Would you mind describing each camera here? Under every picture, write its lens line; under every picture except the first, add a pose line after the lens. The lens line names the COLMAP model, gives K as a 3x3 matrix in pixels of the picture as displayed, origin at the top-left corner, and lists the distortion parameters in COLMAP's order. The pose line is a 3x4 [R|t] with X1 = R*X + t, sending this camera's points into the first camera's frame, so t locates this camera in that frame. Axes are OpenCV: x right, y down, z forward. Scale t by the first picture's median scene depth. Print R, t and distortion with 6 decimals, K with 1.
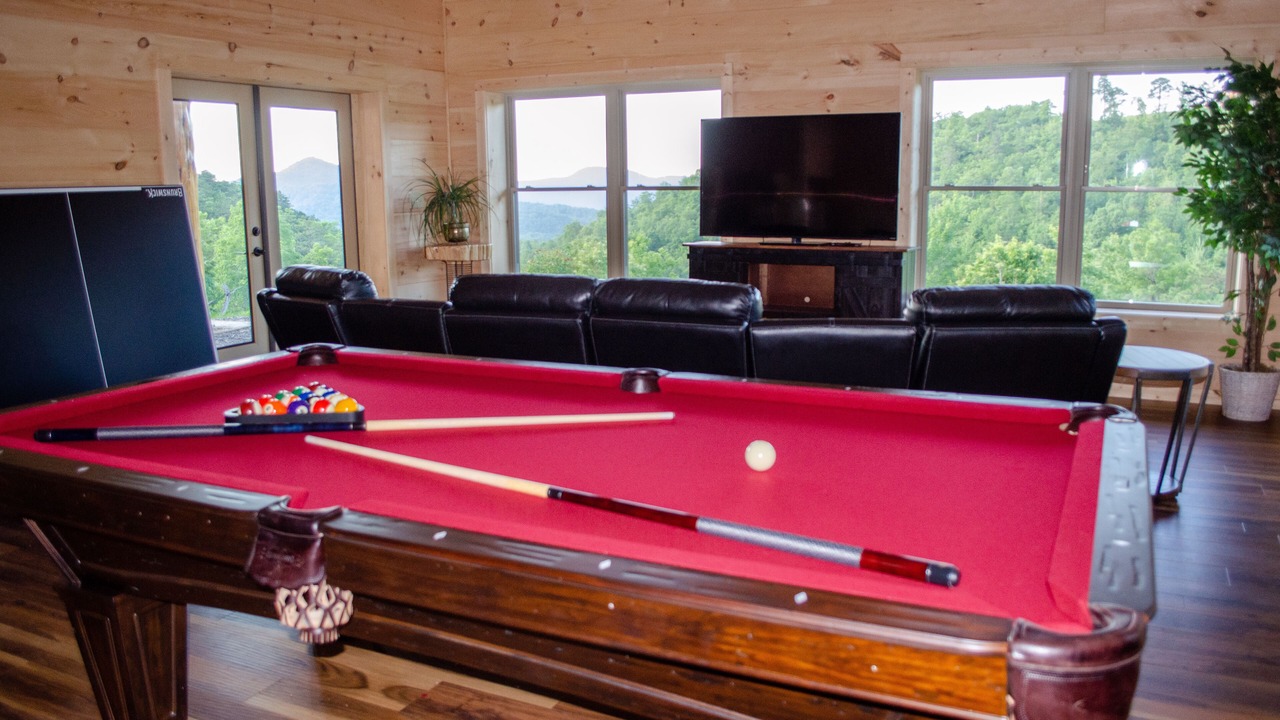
lens RADIAL K [[1007.3, 0, 641.0], [0, 1007.3, 360.4], [0, 0, 1]] dist [-0.085548, 0.010168]
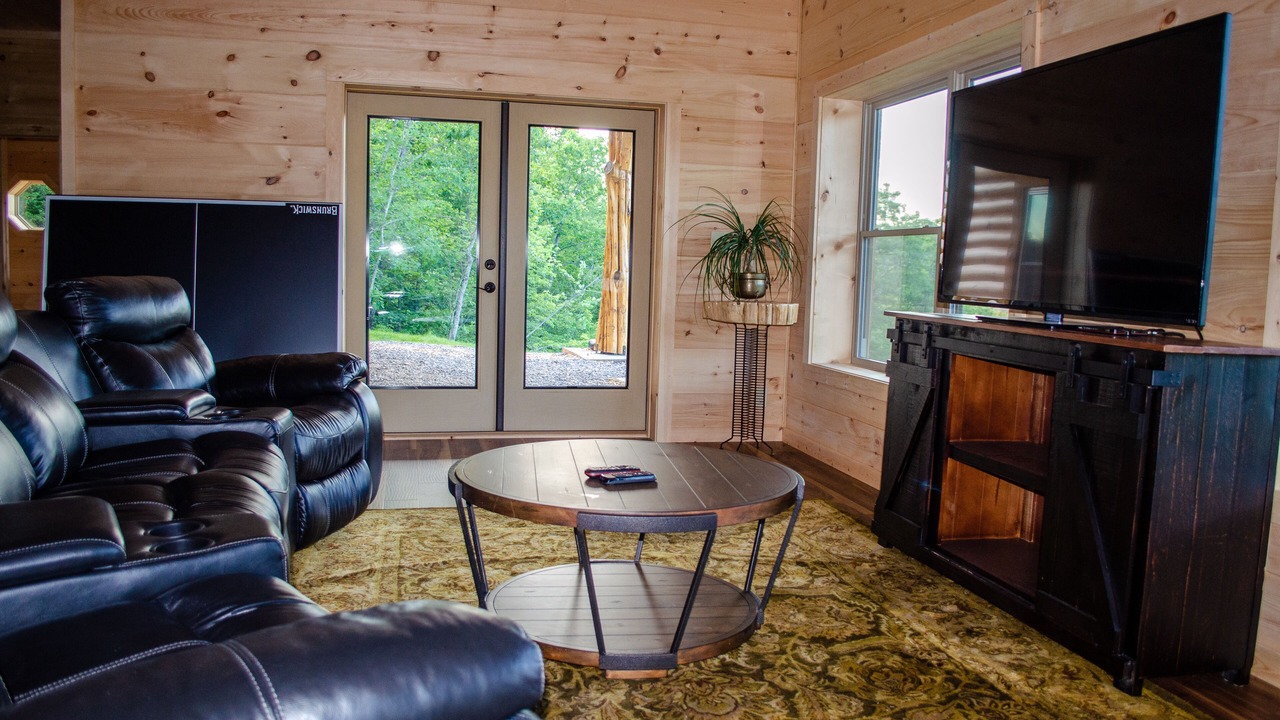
lens RADIAL K [[1007.3, 0, 641.0], [0, 1007.3, 362.4], [0, 0, 1]] dist [-0.085548, 0.010168]
pose [[0.626933, 0.104219, -0.772071, 0.388786], [-0.171671, 0.985133, -0.006419, -0.059443], [0.759924, 0.136567, 0.635504, 0.529676]]
